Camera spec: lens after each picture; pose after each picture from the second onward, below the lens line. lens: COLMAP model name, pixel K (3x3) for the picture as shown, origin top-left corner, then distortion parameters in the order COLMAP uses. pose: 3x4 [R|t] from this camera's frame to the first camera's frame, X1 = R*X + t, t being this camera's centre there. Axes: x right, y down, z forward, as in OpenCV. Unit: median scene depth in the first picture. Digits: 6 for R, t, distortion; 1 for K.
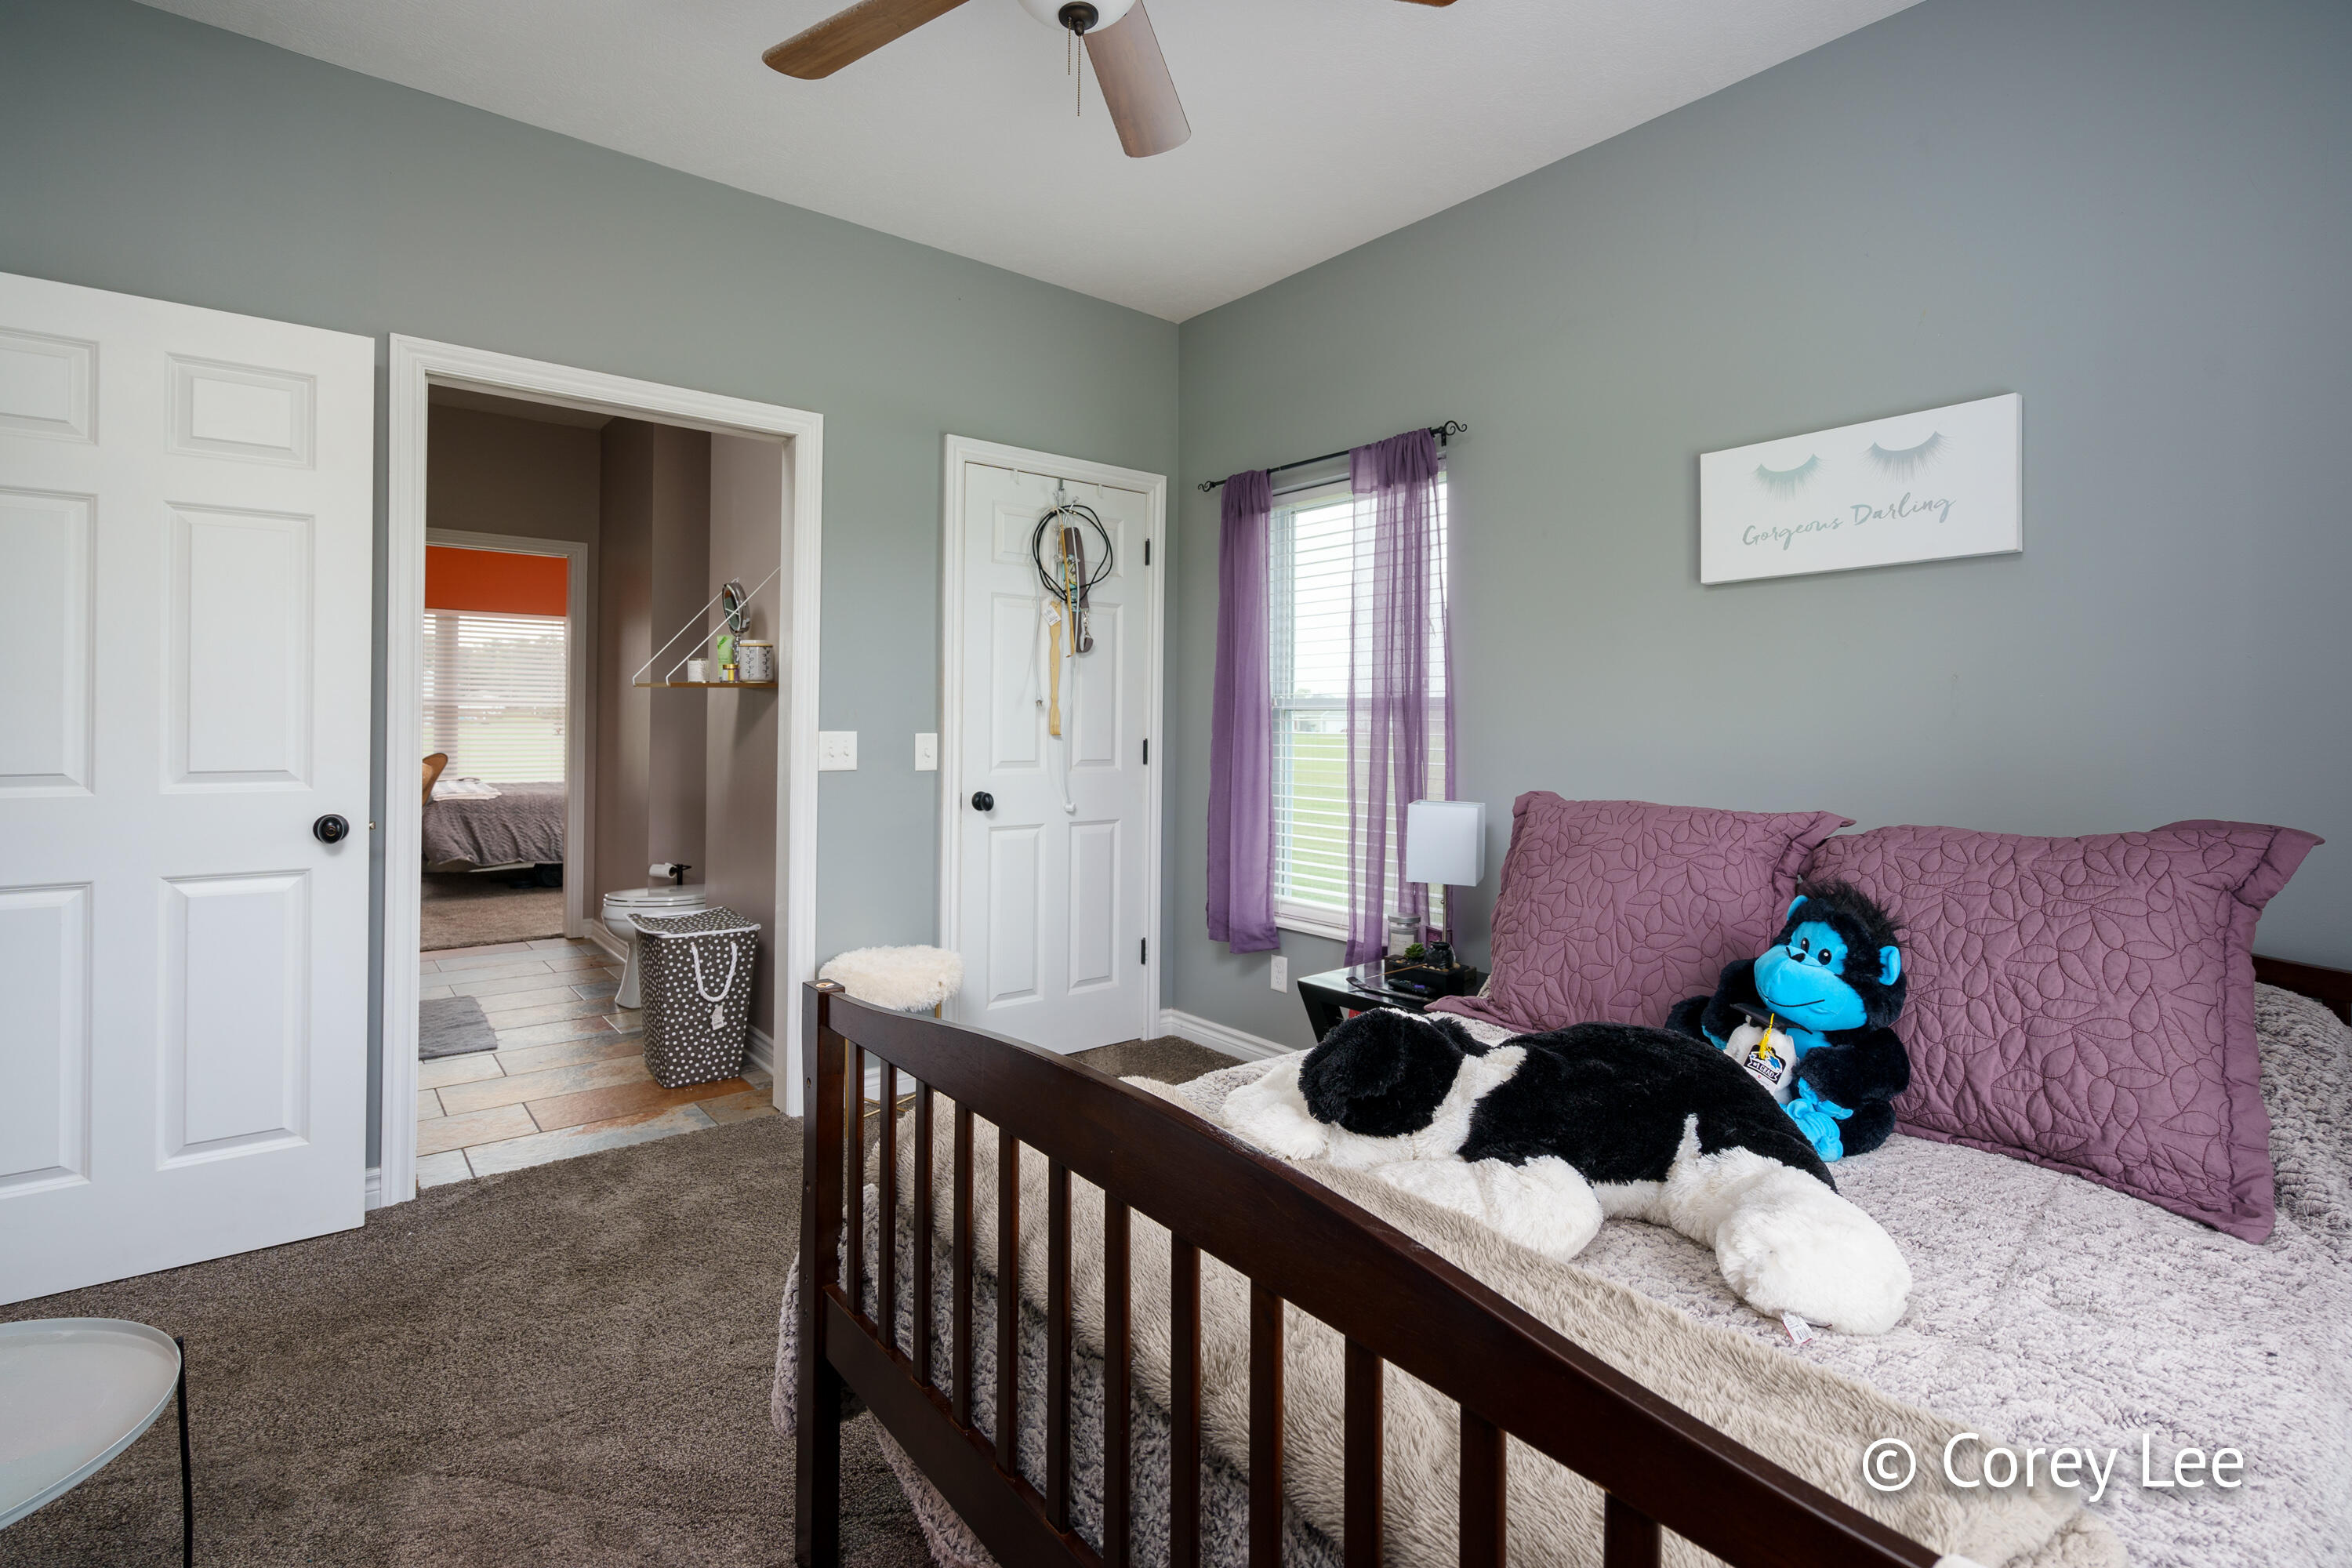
lens RADIAL K [[1110.6, 0, 1199.9], [0, 1110.6, 732.2], [0, 0, 1]] dist [0.001041, 0.000000]
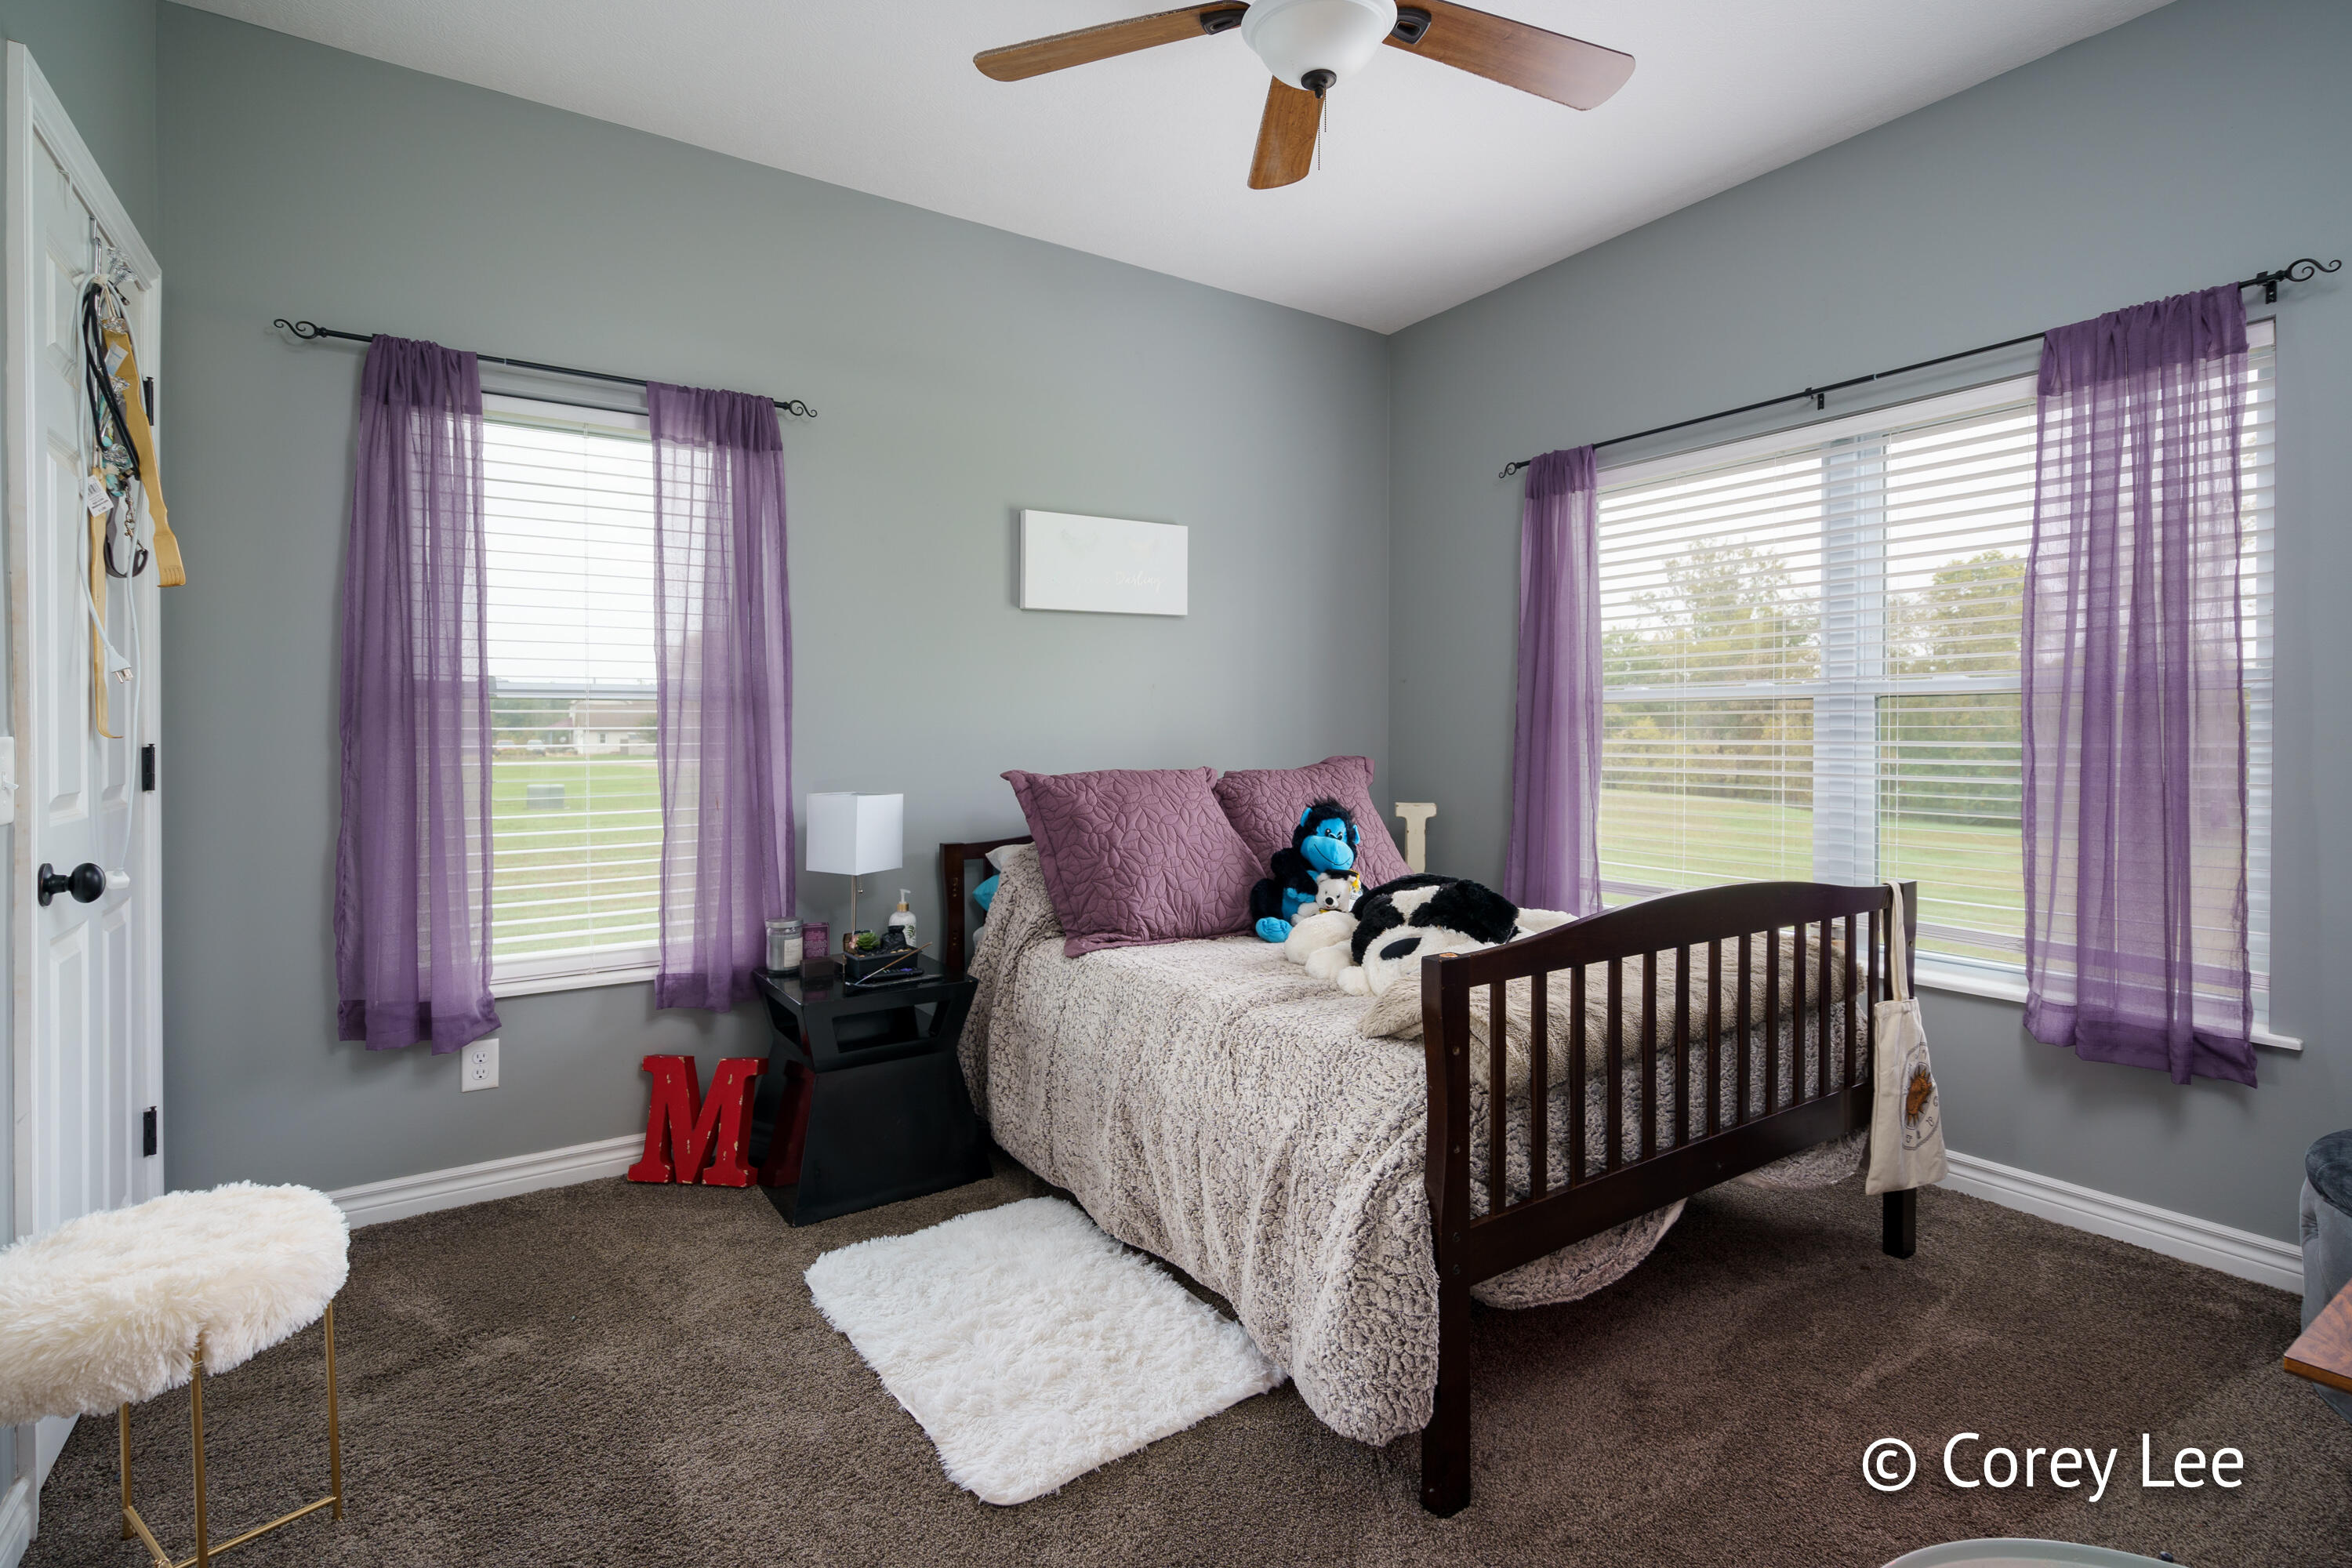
lens RADIAL K [[1110.6, 0, 1199.9], [0, 1110.6, 732.2], [0, 0, 1]] dist [0.001041, 0.000000]
pose [[0.088137, -0.015430, 0.995989, -0.626377], [0.010090, 0.999843, 0.014597, -0.002582], [-0.996057, 0.008763, 0.088279, 0.500801]]
